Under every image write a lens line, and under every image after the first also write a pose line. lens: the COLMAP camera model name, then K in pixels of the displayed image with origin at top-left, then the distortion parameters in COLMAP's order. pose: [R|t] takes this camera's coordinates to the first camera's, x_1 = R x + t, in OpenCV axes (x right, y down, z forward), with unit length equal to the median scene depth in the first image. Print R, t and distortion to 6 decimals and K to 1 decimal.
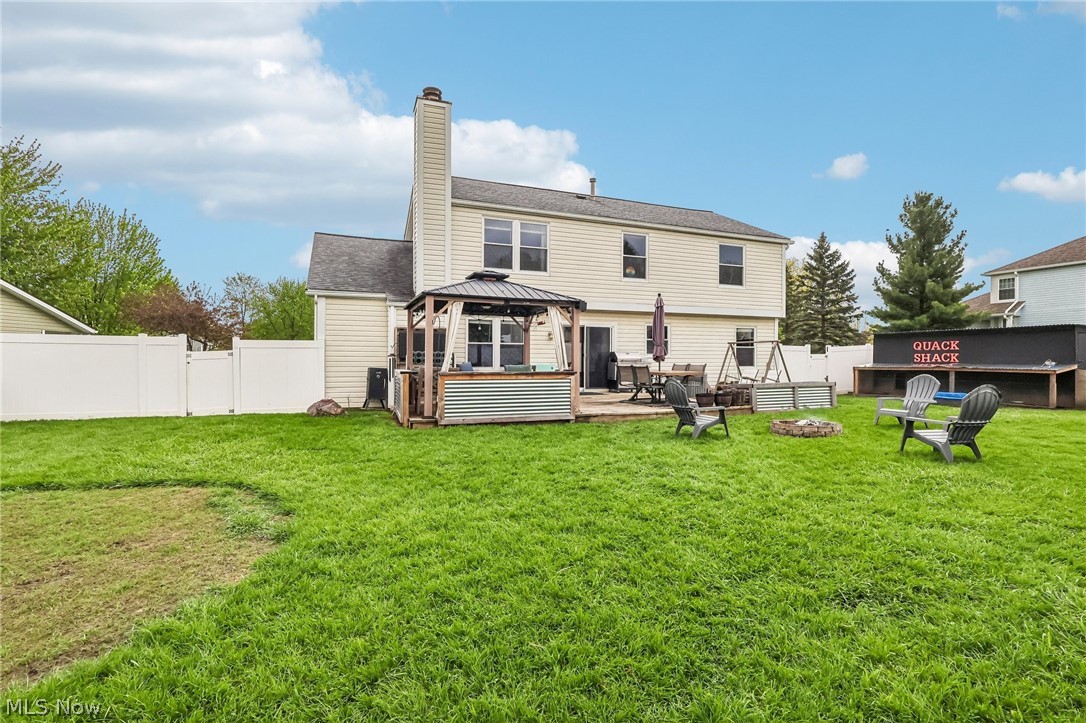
lens RADIAL K [[493.8, 0, 537.3], [0, 493.8, 361.9], [0, 0, 1]] dist [0.015046, 0.000195]
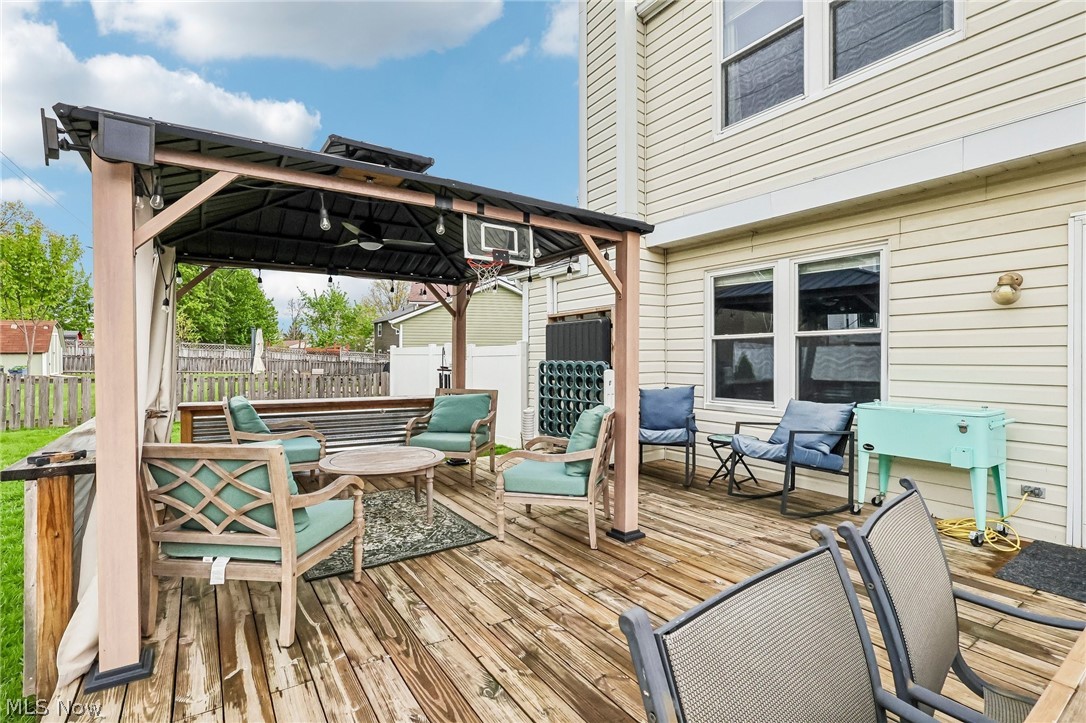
lens RADIAL K [[503.7, 0, 538.3], [0, 503.7, 357.8], [0, 0, 1]] dist [-0.000251, -0.000098]
pose [[0.221950, -0.004751, -0.975047, 0.198581], [-0.011235, 0.999909, -0.007429, -0.015932], [0.974993, 0.012603, 0.221876, 0.699154]]
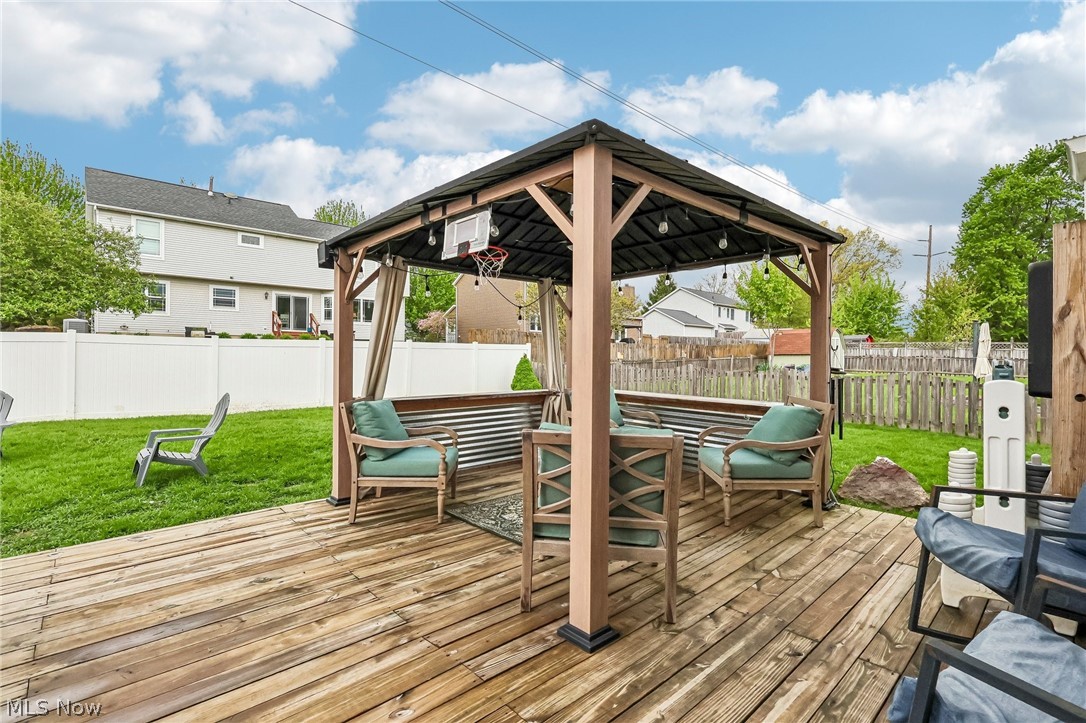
lens RADIAL K [[503.7, 0, 538.3], [0, 503.7, 357.8], [0, 0, 1]] dist [-0.000251, -0.000098]
pose [[-0.931372, -0.007973, -0.363981, 0.055369], [-0.012517, 0.999870, 0.010126, -0.017034], [0.363854, 0.013987, -0.931351, 0.907822]]
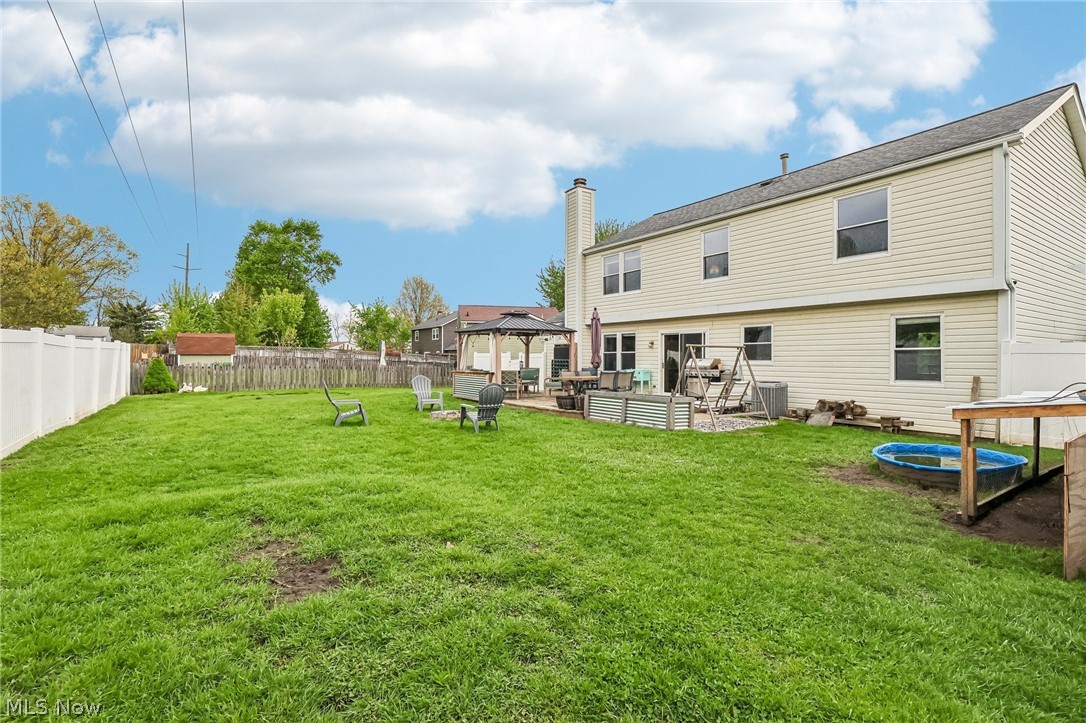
lens RADIAL K [[503.7, 0, 538.3], [0, 503.7, 357.8], [0, 0, 1]] dist [-0.000251, -0.000098]
pose [[0.213140, -0.006356, -0.977001, 1.031124], [-0.014802, 0.999843, -0.009734, -0.007935], [0.976909, 0.016536, 0.213013, 0.488038]]
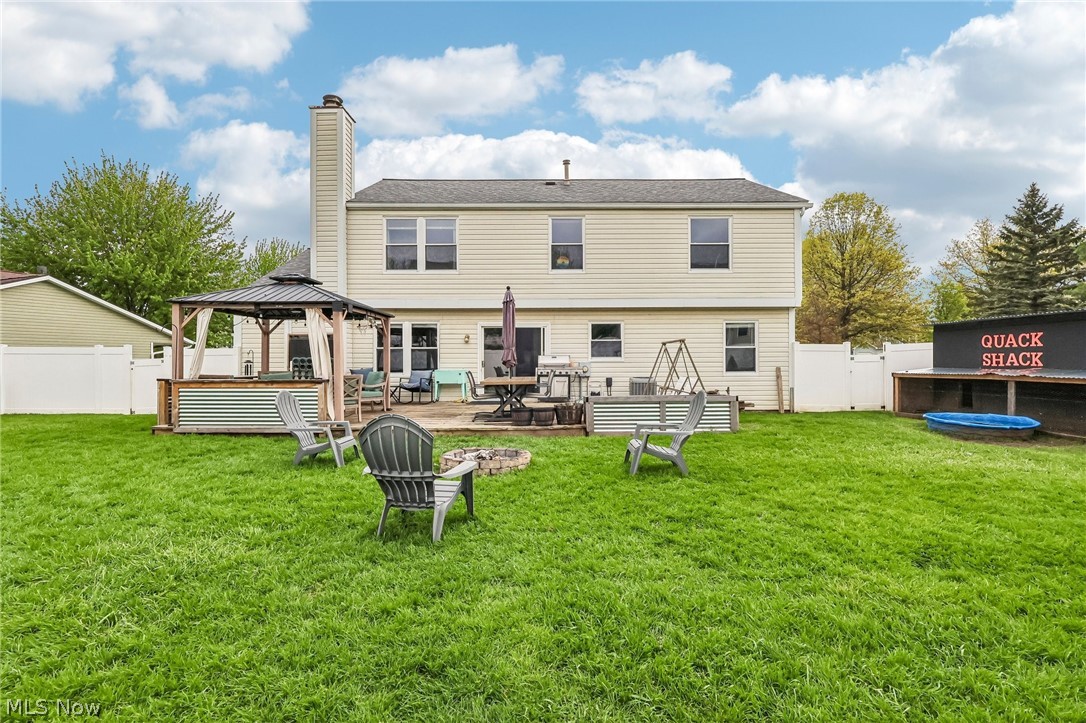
lens RADIAL K [[493.8, 0, 537.3], [0, 493.8, 361.9], [0, 0, 1]] dist [0.015046, 0.000195]
pose [[0.930773, -0.005638, -0.365555, 0.461386], [0.002974, 0.999965, -0.007848, -0.002312], [0.365586, 0.006218, 0.930757, 0.185354]]
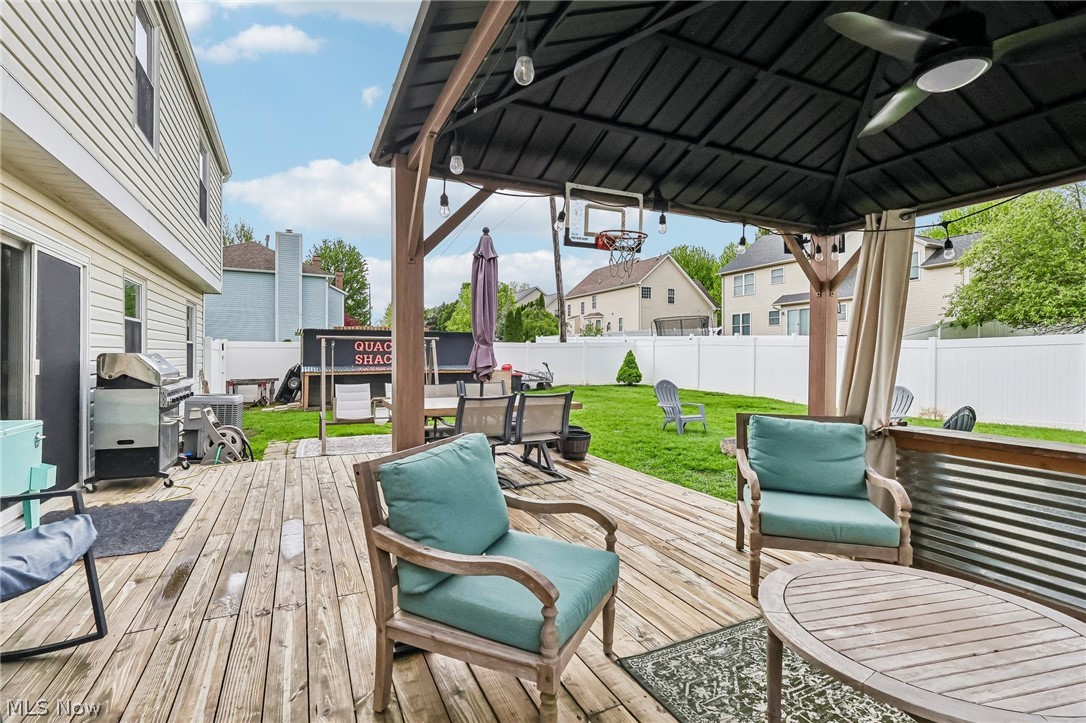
lens RADIAL K [[503.7, 0, 538.3], [0, 503.7, 357.8], [0, 0, 1]] dist [-0.000251, -0.000098]
pose [[-0.076978, -0.009496, 0.996988, -0.147451], [0.006985, 0.999925, 0.010063, -0.019055], [-0.997008, 0.007739, -0.076906, 0.760749]]
